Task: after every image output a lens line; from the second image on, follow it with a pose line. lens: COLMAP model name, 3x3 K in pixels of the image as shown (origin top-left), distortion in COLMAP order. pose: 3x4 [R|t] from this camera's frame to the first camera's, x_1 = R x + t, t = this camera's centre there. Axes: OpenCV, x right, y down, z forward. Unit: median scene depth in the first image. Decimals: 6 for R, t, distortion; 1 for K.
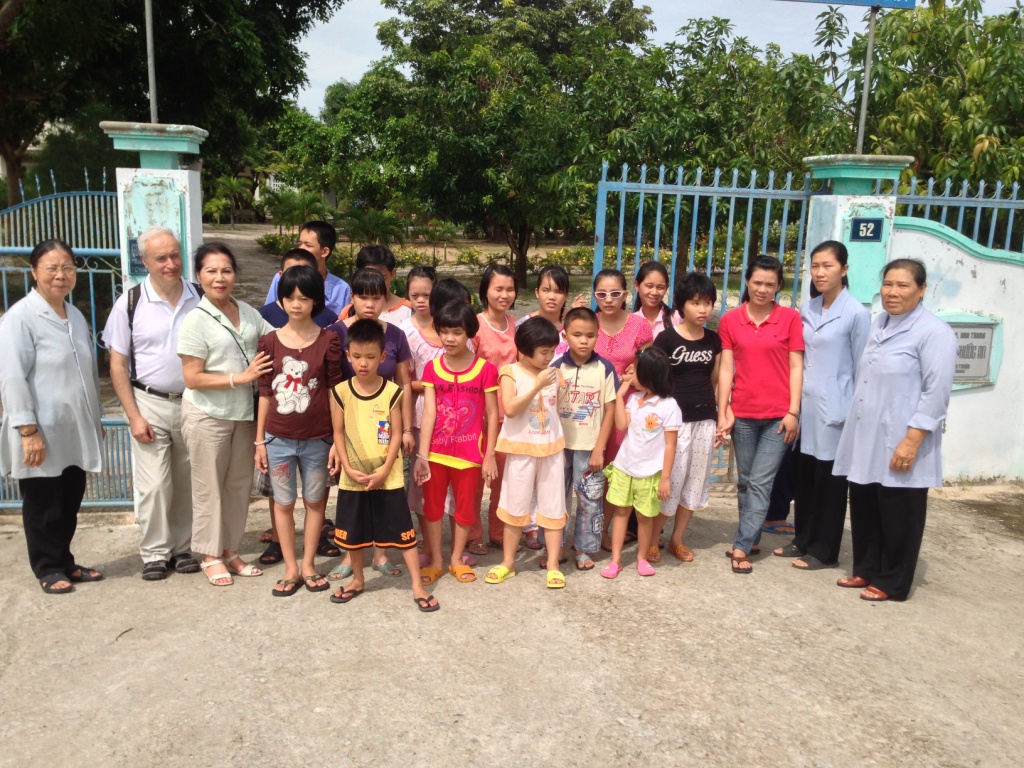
lens RADIAL K [[980.9, 0, 509.9], [0, 980.9, 414.2], [0, 0, 1]] dist [0.067447, -0.032780]
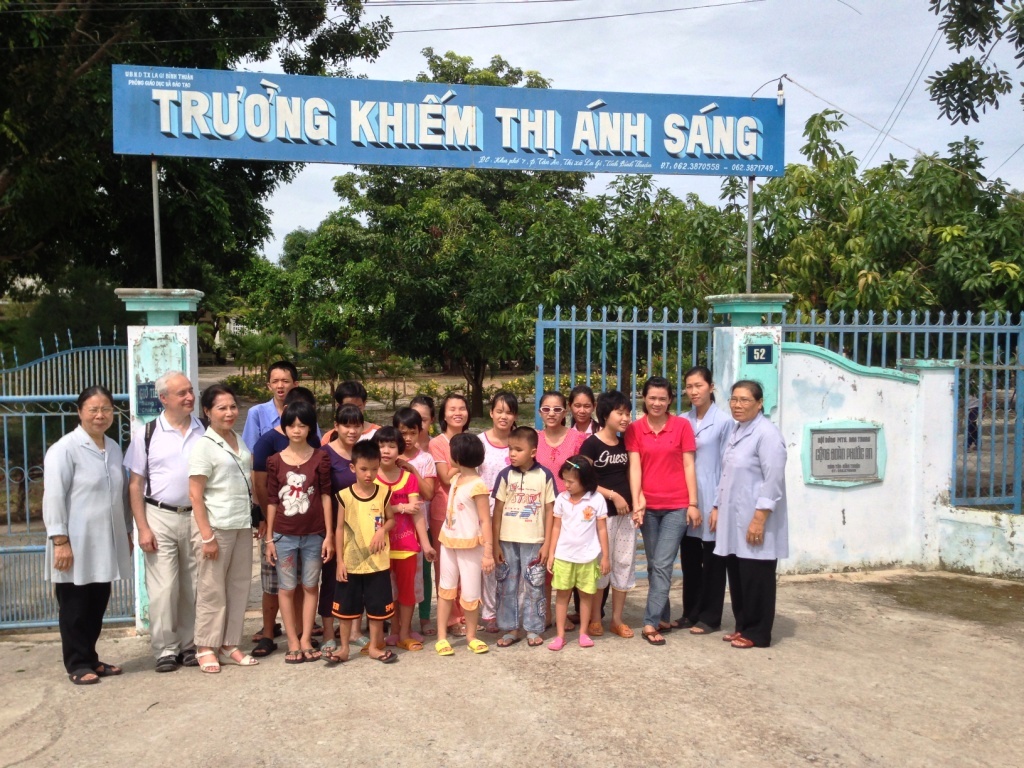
lens RADIAL K [[971.1, 0, 491.2], [0, 971.1, 385.5], [0, 0, 1]] dist [0.181465, -0.399711]
pose [[0.999000, -0.037327, 0.024613, 0.004908], [0.040790, 0.986307, -0.159796, 0.025855], [-0.018311, 0.160641, 0.986843, -0.147447]]
